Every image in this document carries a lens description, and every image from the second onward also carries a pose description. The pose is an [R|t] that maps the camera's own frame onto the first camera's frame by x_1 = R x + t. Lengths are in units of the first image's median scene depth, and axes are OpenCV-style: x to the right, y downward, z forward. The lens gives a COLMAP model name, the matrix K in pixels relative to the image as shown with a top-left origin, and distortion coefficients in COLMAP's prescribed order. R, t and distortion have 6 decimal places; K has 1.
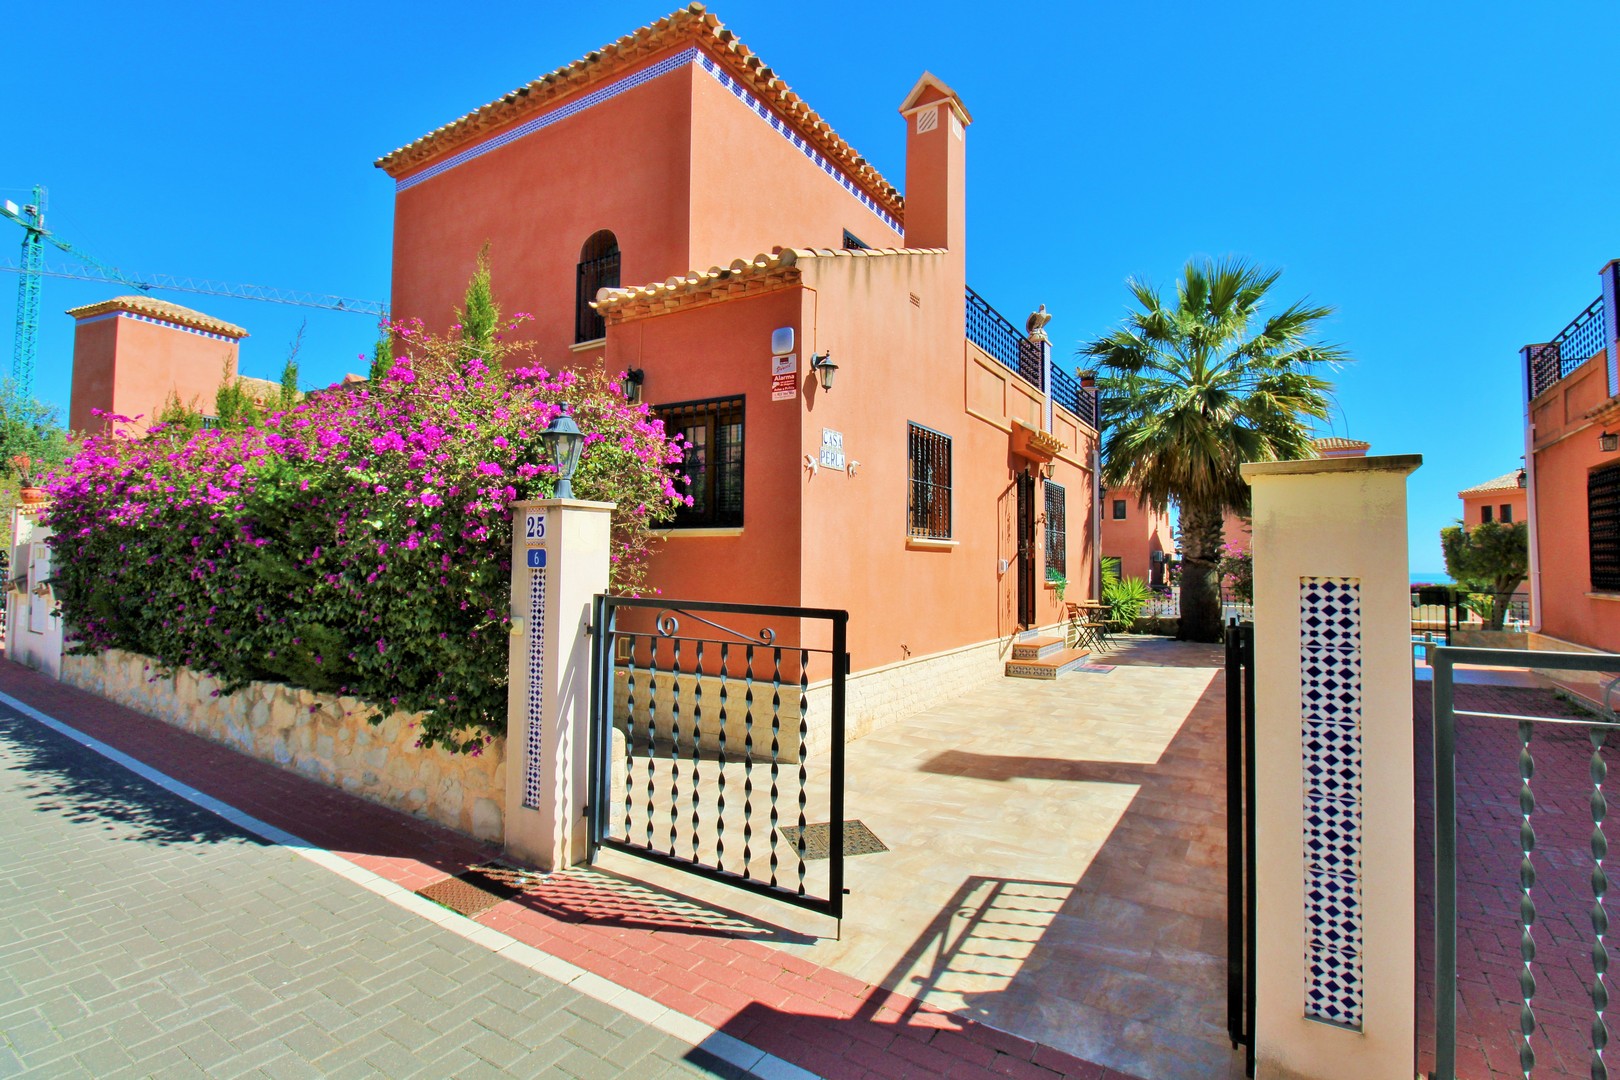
lens RADIAL K [[759.4, 0, 809.4], [0, 759.4, 537.6], [0, 0, 1]] dist [-0.000926, -0.013325]
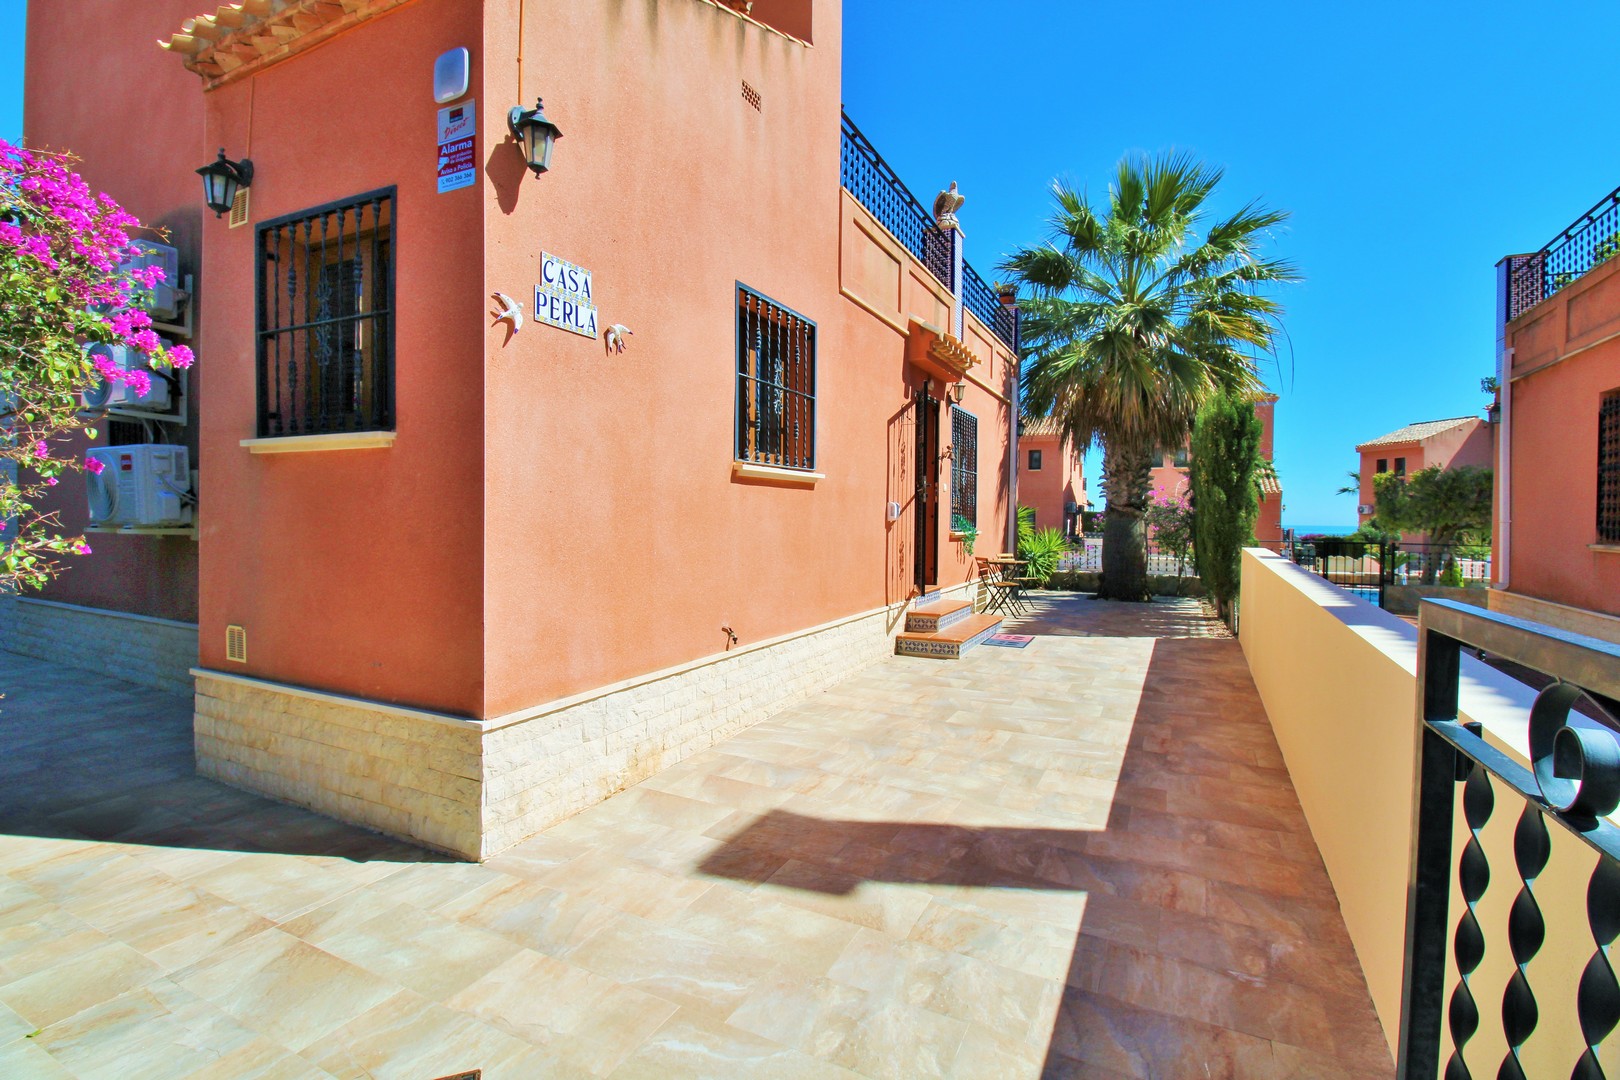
lens RADIAL K [[759.4, 0, 806.2], [0, 759.4, 537.7], [0, 0, 1]] dist [-0.000926, -0.013325]
pose [[0.995159, -0.002108, 0.098260, 0.099272], [-0.004072, 0.998027, 0.062649, 0.017816], [-0.098198, -0.062746, 0.993187, 0.270006]]
